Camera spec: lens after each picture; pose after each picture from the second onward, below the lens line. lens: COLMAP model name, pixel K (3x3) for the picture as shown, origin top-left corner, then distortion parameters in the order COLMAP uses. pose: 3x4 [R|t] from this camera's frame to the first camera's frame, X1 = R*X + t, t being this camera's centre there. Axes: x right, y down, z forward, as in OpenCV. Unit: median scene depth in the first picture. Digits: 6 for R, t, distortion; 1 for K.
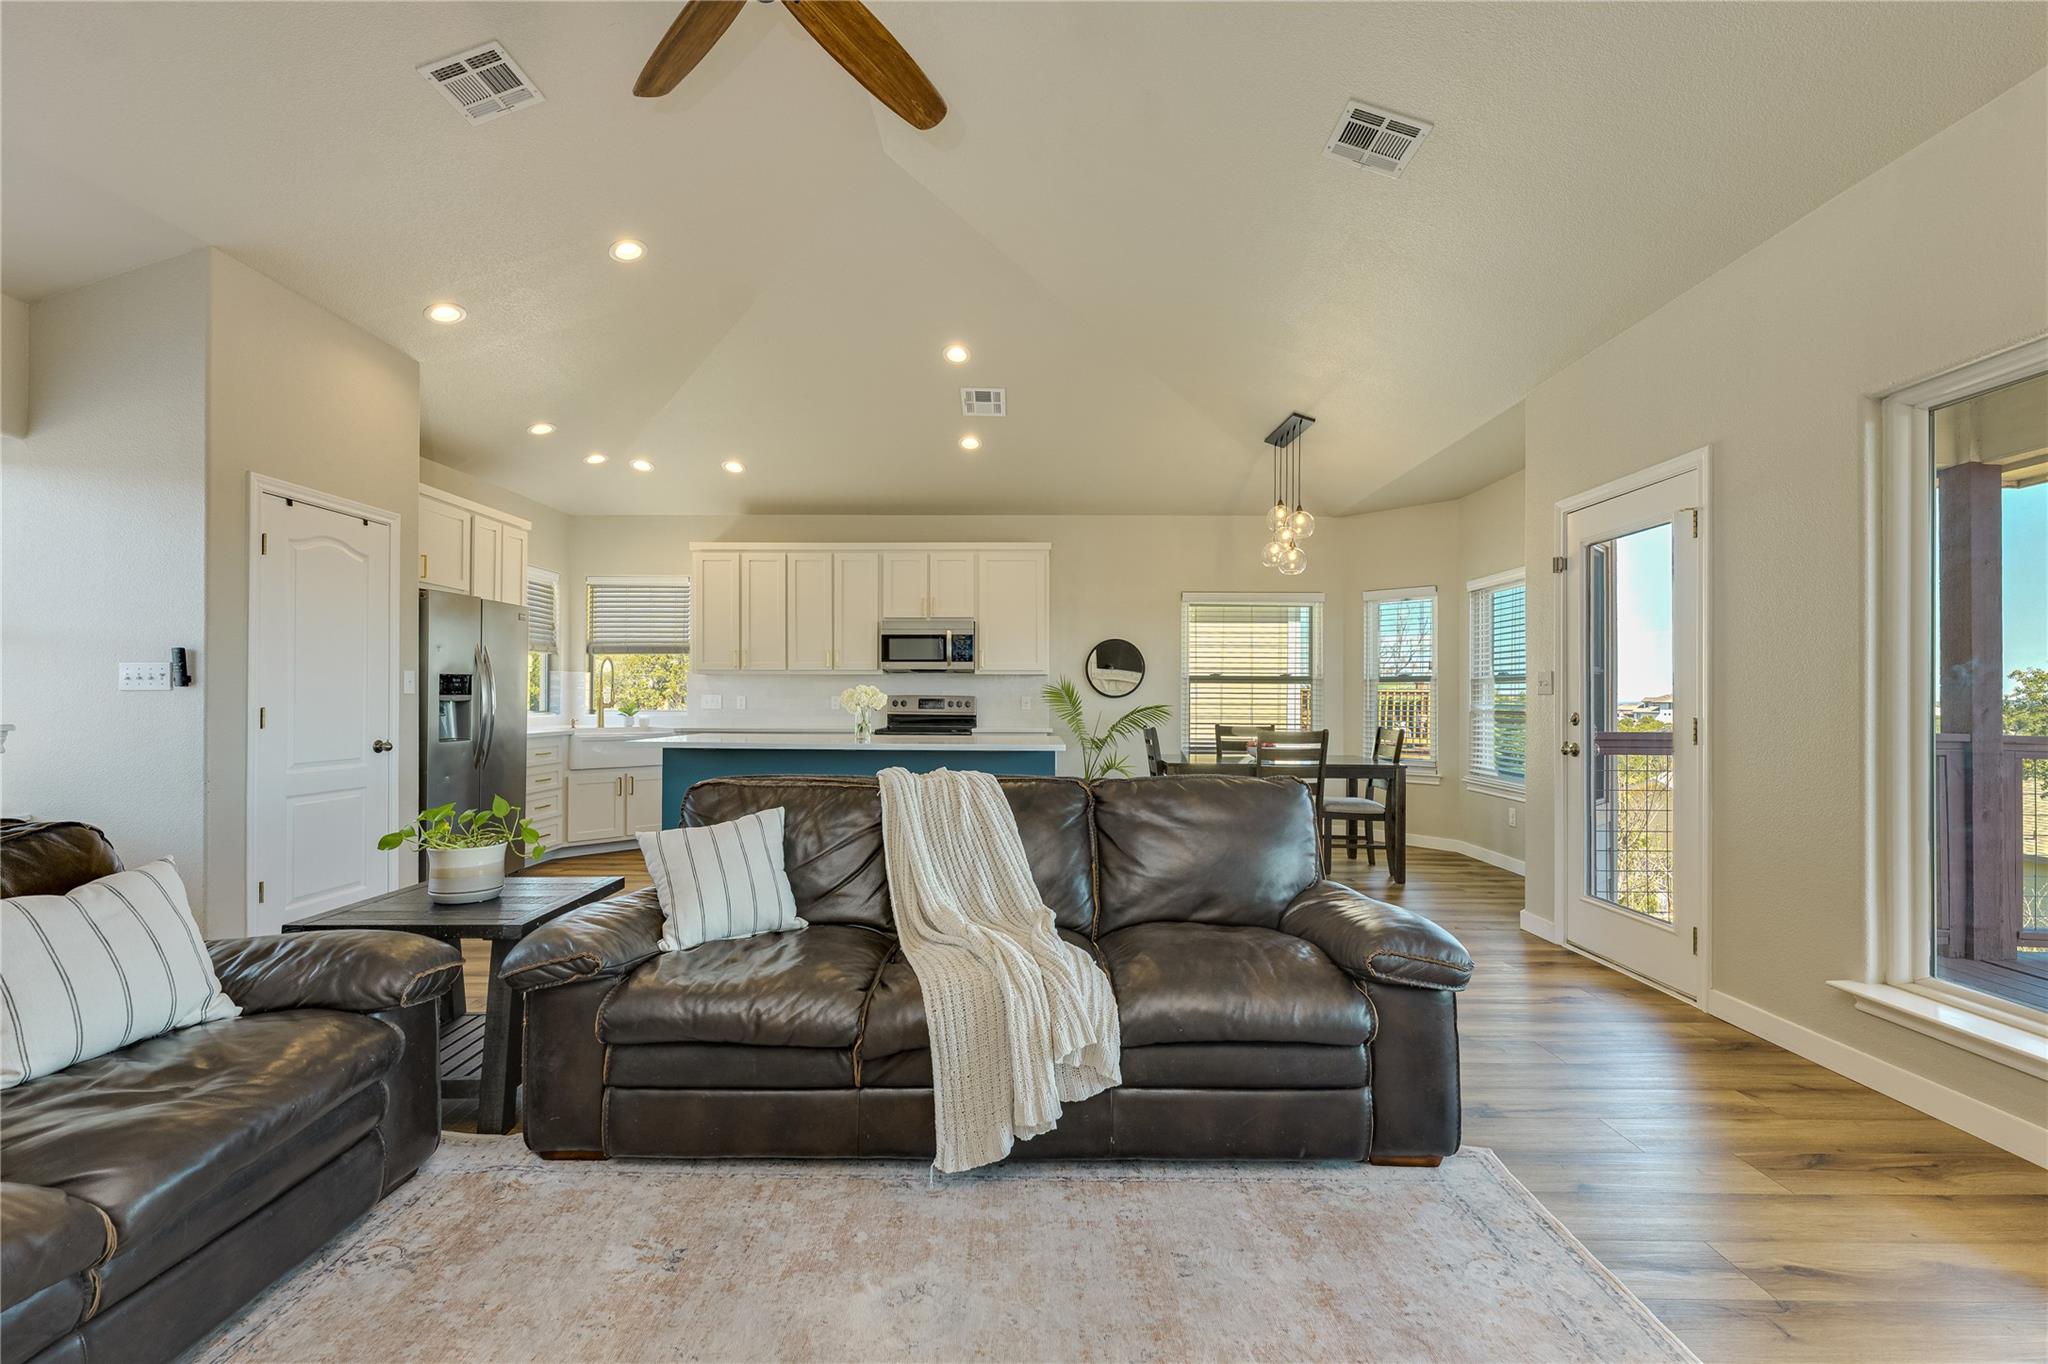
lens RADIAL K [[849.5, 0, 1026.2], [0, 849.5, 693.2], [0, 0, 1]] dist [0.004065, -0.000414]
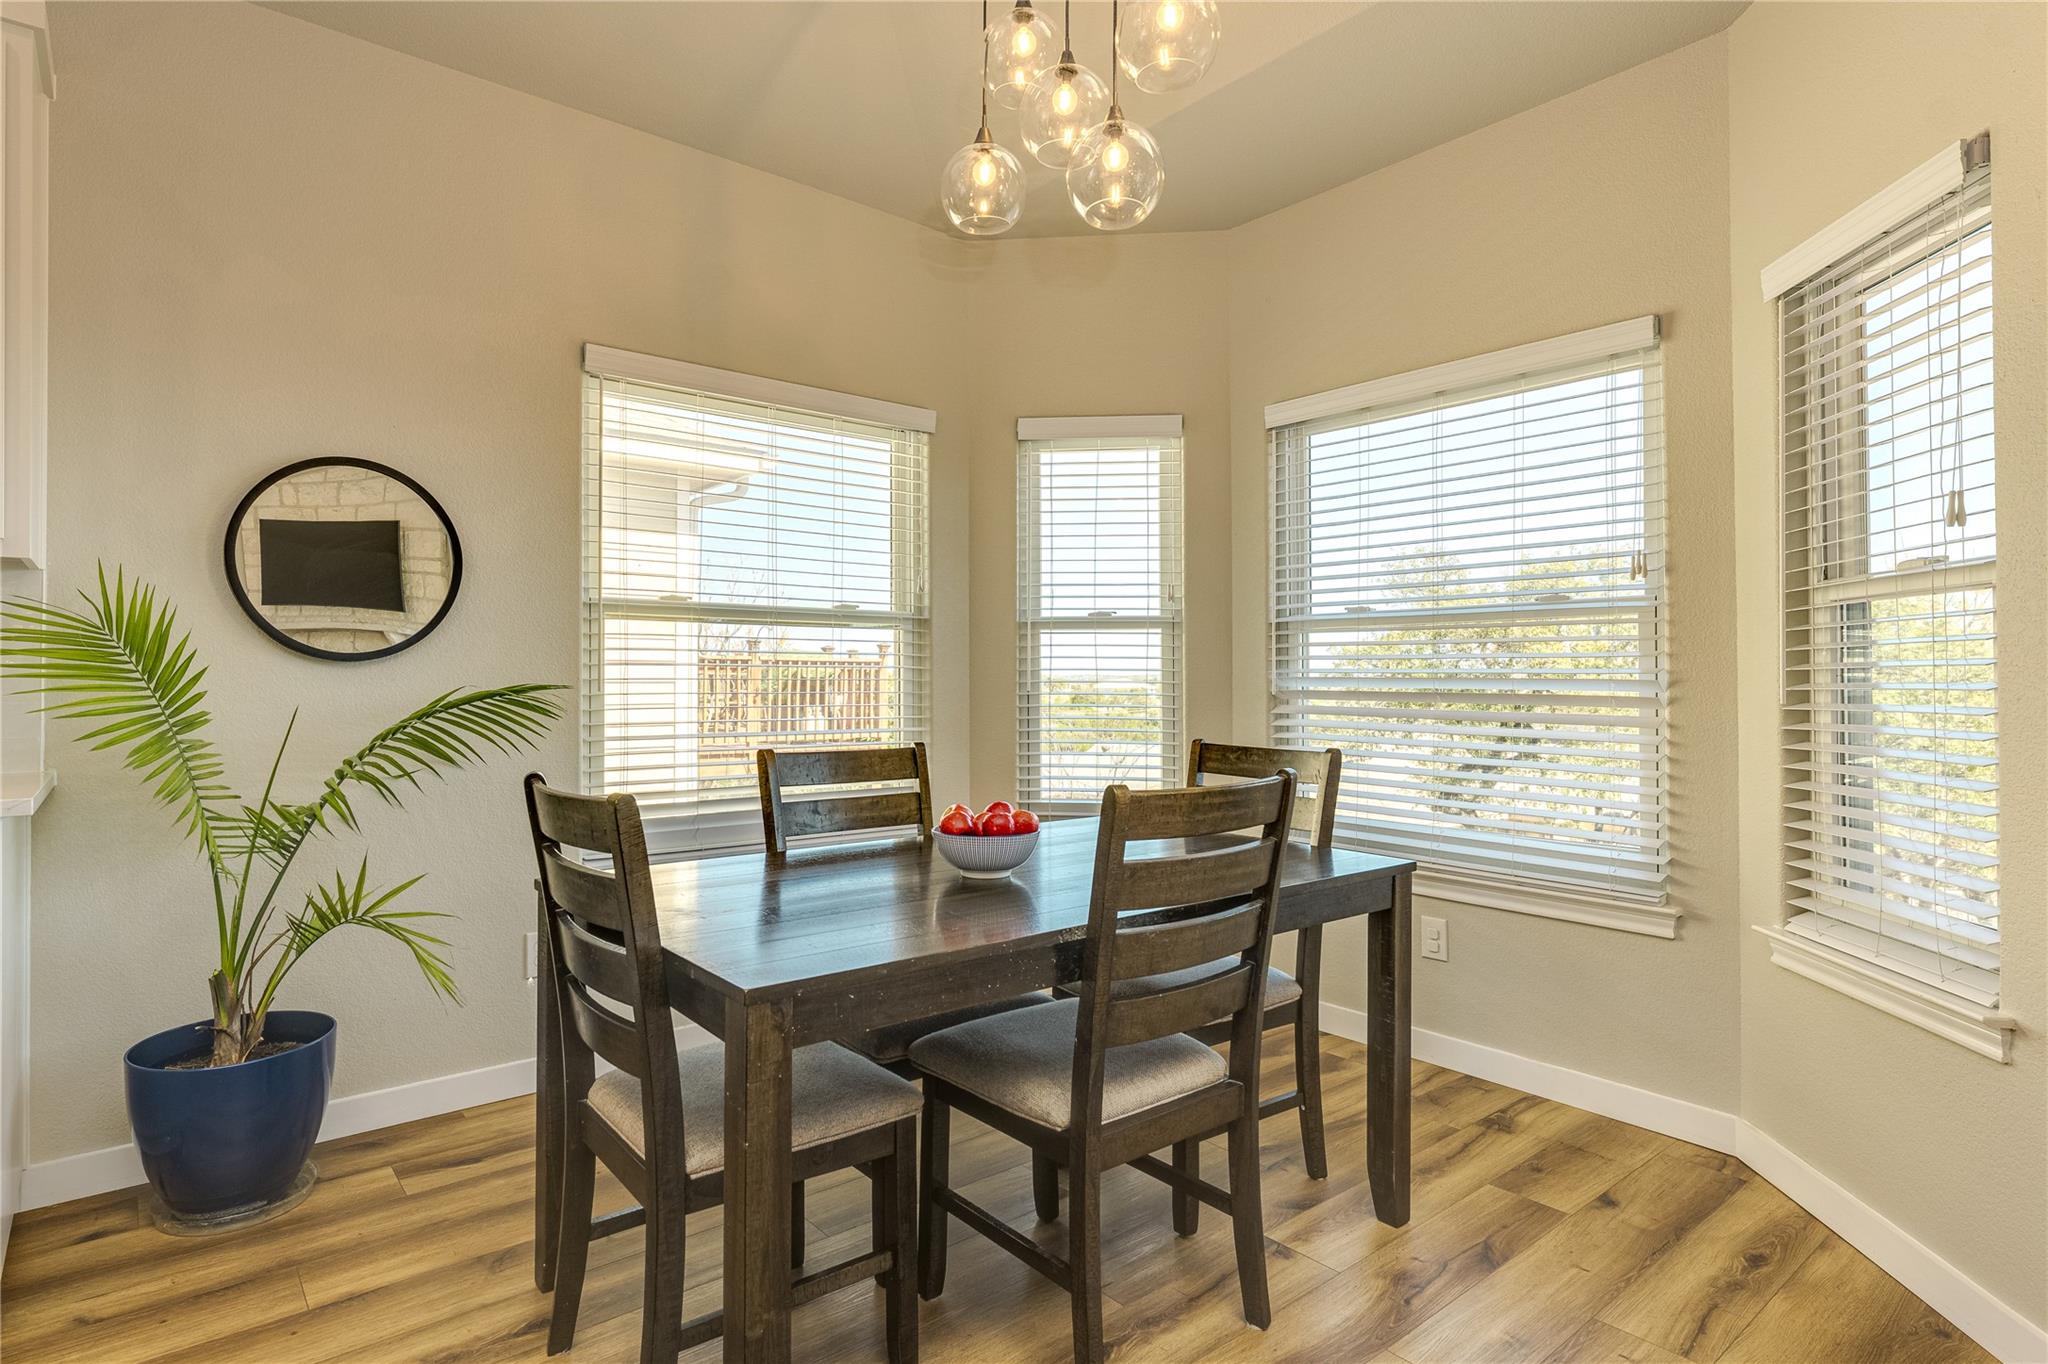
lens RADIAL K [[1052.5, 0, 999.3], [0, 1052.5, 674.7], [0, 0, 1]] dist [-0.001128, -0.000170]
pose [[0.767319, -0.002370, 0.641261, 0.046007], [-0.001533, 0.999984, 0.005531, 0.007918], [-0.641264, -0.005227, 0.767303, 0.603906]]
